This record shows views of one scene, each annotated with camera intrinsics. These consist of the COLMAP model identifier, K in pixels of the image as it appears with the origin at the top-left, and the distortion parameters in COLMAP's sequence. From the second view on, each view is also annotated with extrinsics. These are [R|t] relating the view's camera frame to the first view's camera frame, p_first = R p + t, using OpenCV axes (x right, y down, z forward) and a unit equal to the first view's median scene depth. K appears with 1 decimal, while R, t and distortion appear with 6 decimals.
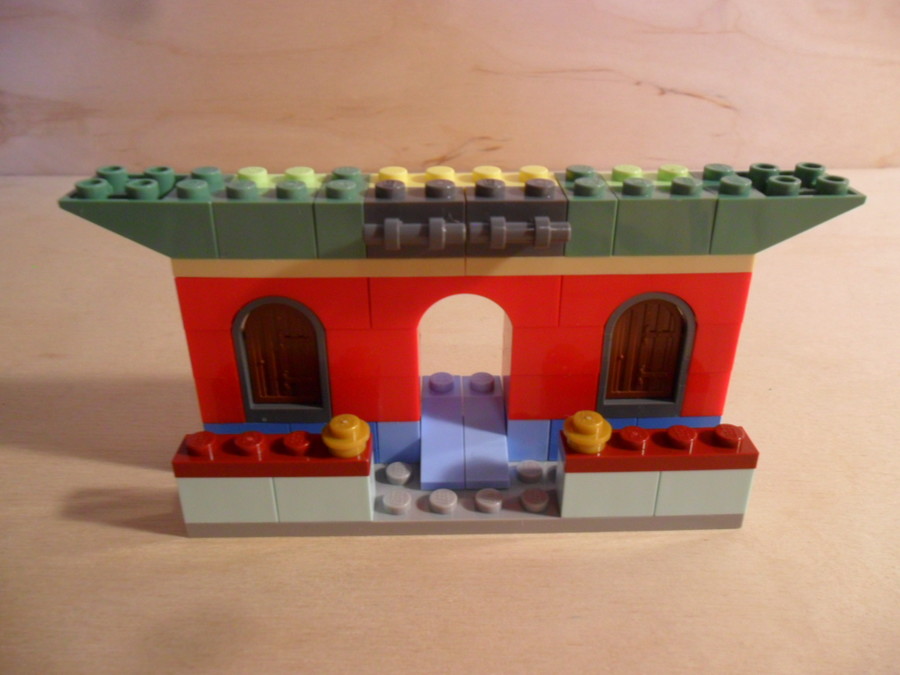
lens RADIAL K [[745.2, 0, 445.7], [0, 745.2, 342.6], [0, 0, 1]] dist [-0.008585, 0.009579]
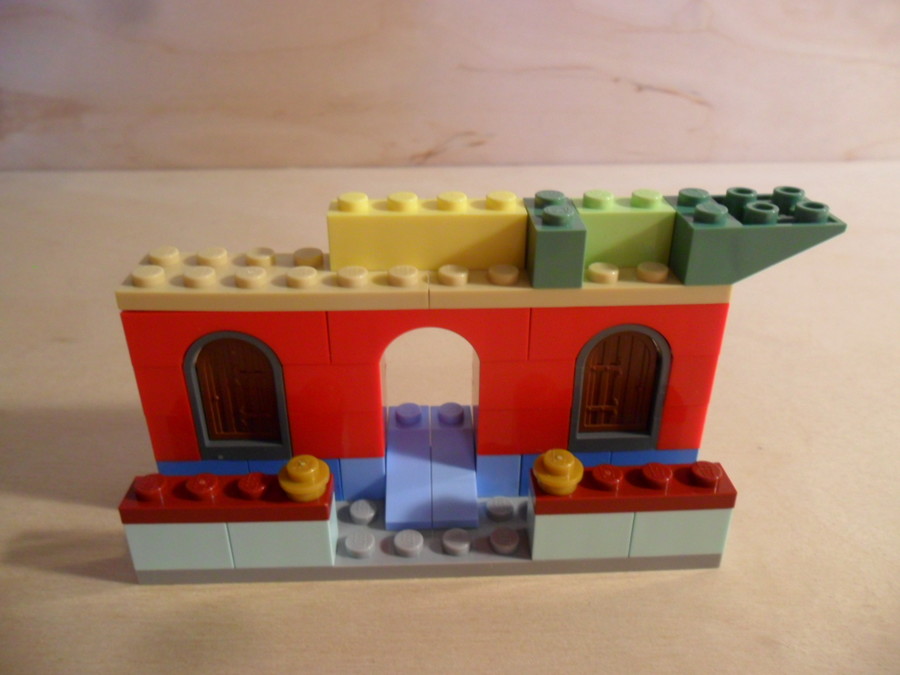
lens RADIAL K [[745.2, 0, 445.7], [0, 745.2, 342.6], [0, 0, 1]] dist [-0.008585, 0.009579]
pose [[0.999776, -0.005672, 0.020402, 0.026666], [0.005568, 0.999971, 0.005124, -0.049267], [-0.020430, -0.005009, 0.999779, 0.048525]]
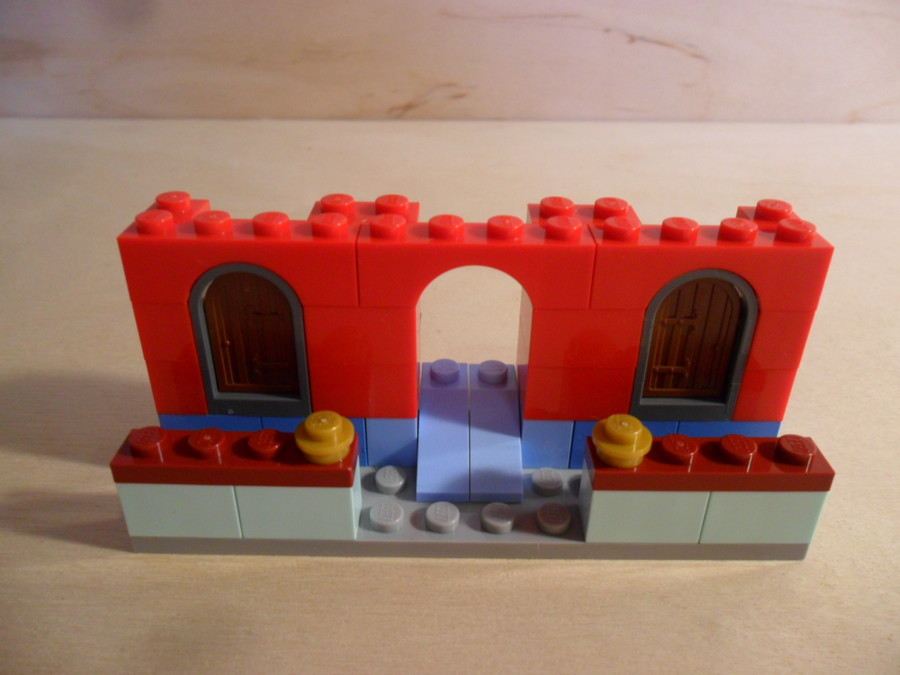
lens RADIAL K [[745.2, 0, 445.7], [0, 745.2, 342.6], [0, 0, 1]] dist [-0.008585, 0.009579]
pose [[0.999628, 0.025318, -0.010151, 0.003701], [-0.024926, 0.999004, 0.037013, -0.011421], [0.011078, -0.036746, 0.999263, 0.185110]]
